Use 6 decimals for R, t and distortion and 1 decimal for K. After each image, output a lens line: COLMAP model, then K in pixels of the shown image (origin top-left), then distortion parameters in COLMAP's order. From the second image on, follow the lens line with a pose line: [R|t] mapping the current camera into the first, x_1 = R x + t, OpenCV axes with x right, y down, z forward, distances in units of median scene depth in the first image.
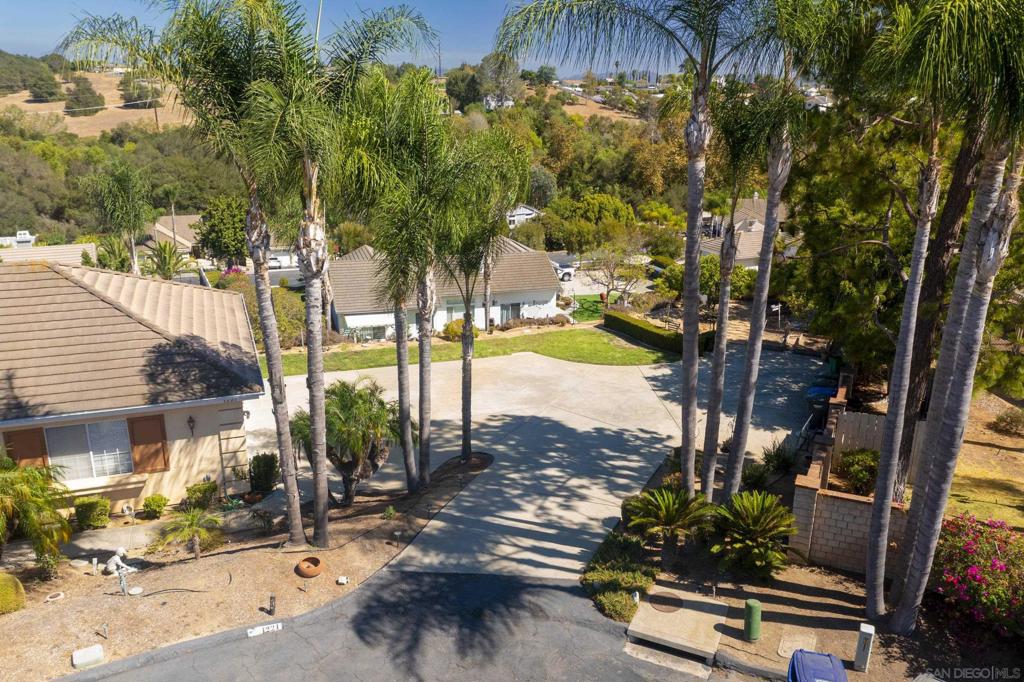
lens RADIAL K [[802.8, 0, 501.4], [0, 802.8, 344.4], [0, 0, 1]] dist [-0.005428, 0.011807]
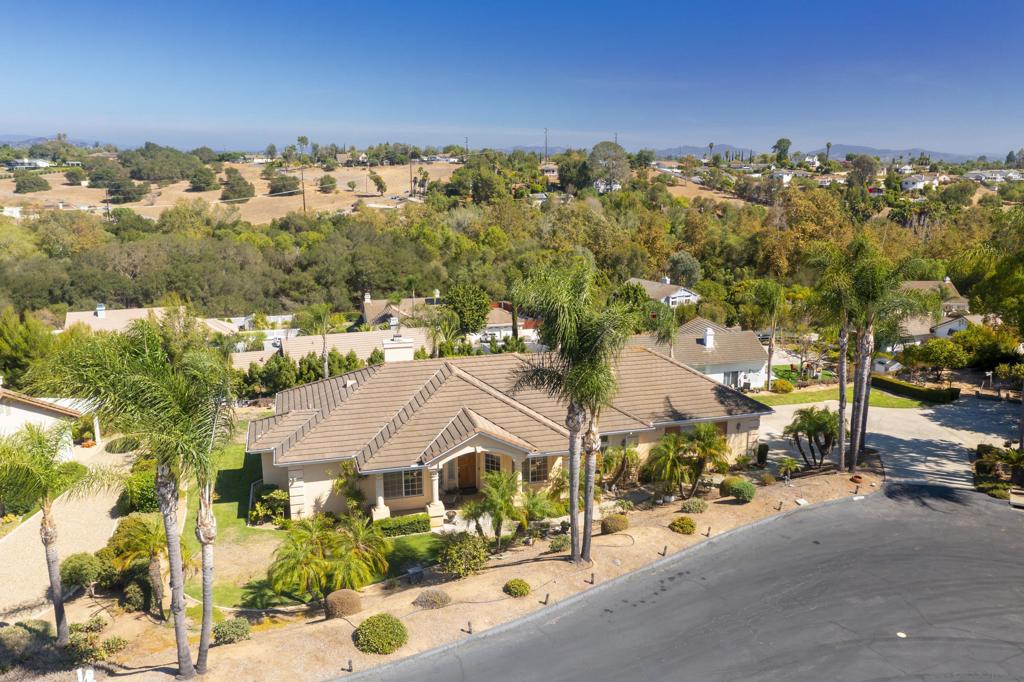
lens RADIAL K [[800.0, 0, 512.0], [0, 800.0, 341.0], [0, 0, 1]] dist [-0.005008, 0.005904]
pose [[0.996482, 0.003488, -0.083739, -0.086578], [-0.011085, 0.995842, -0.090425, 0.007944], [0.083075, 0.091035, 0.992377, -0.119315]]
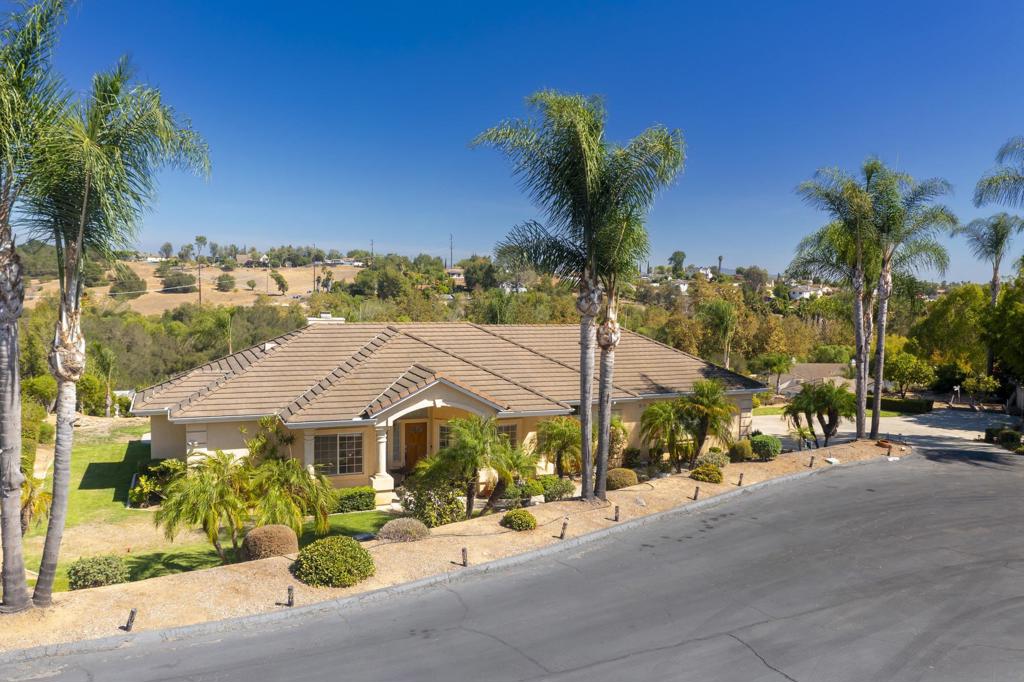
lens RADIAL K [[802.6, 0, 512.0], [0, 802.6, 341.0], [0, 0, 1]] dist [-0.009238, 0.007498]
pose [[0.999225, 0.001913, 0.039318, -0.102256], [0.007279, 0.972612, -0.232321, 0.039822], [-0.038685, 0.232427, 0.971844, -0.079616]]
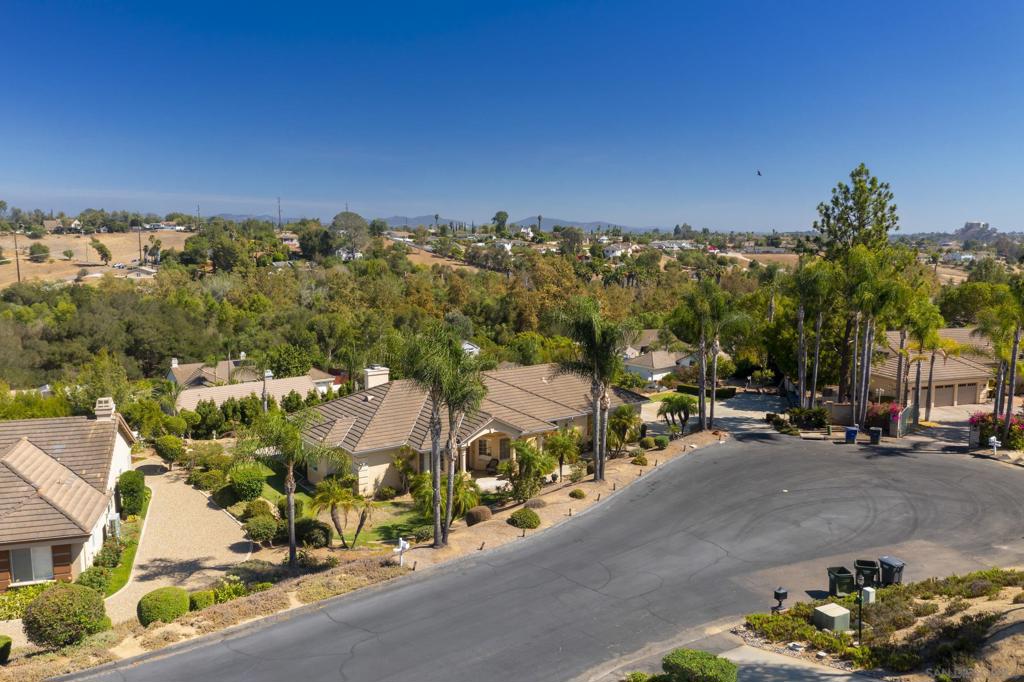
lens RADIAL K [[800.0, 0, 512.0], [0, 800.0, 341.0], [0, 0, 1]] dist [-0.005008, 0.005904]
pose [[0.964360, -0.042642, 0.261133, -0.172593], [0.086907, 0.983221, -0.160388, 0.030395], [-0.249912, 0.177366, 0.951885, -0.194478]]
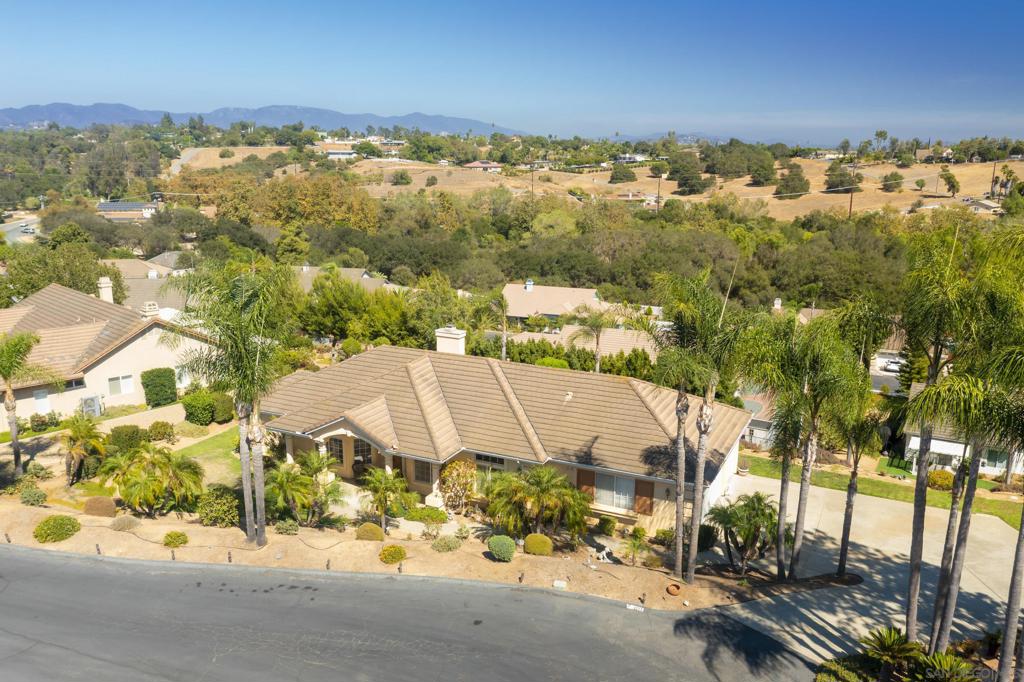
lens RADIAL K [[794.4, 0, 504.8], [0, 794.4, 359.5], [0, 0, 1]] dist [-0.032712, 0.006605]
pose [[0.685023, 0.165520, -0.709469, 0.054626], [-0.211717, 0.977048, 0.023525, -0.015029], [0.697079, 0.134091, 0.704344, -0.046670]]
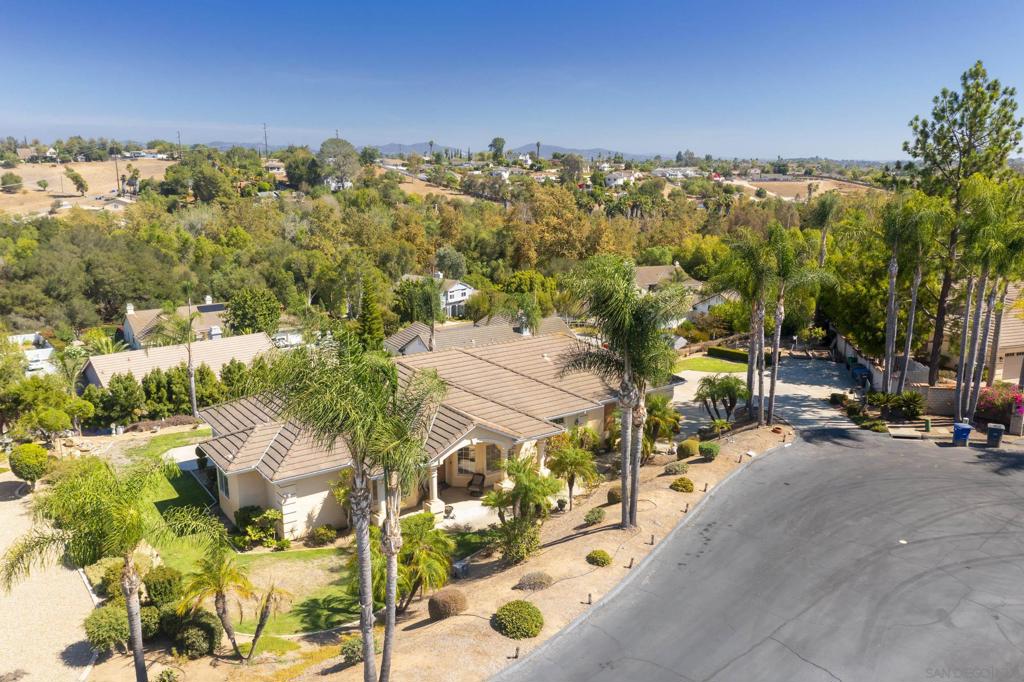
lens RADIAL K [[800.0, 0, 512.0], [0, 800.0, 341.0], [0, 0, 1]] dist [-0.005008, 0.005904]
pose [[0.963710, -0.068875, 0.257912, -0.149024], [0.090646, 0.993169, -0.073481, 0.007427], [-0.251089, 0.094193, 0.963370, -0.120019]]
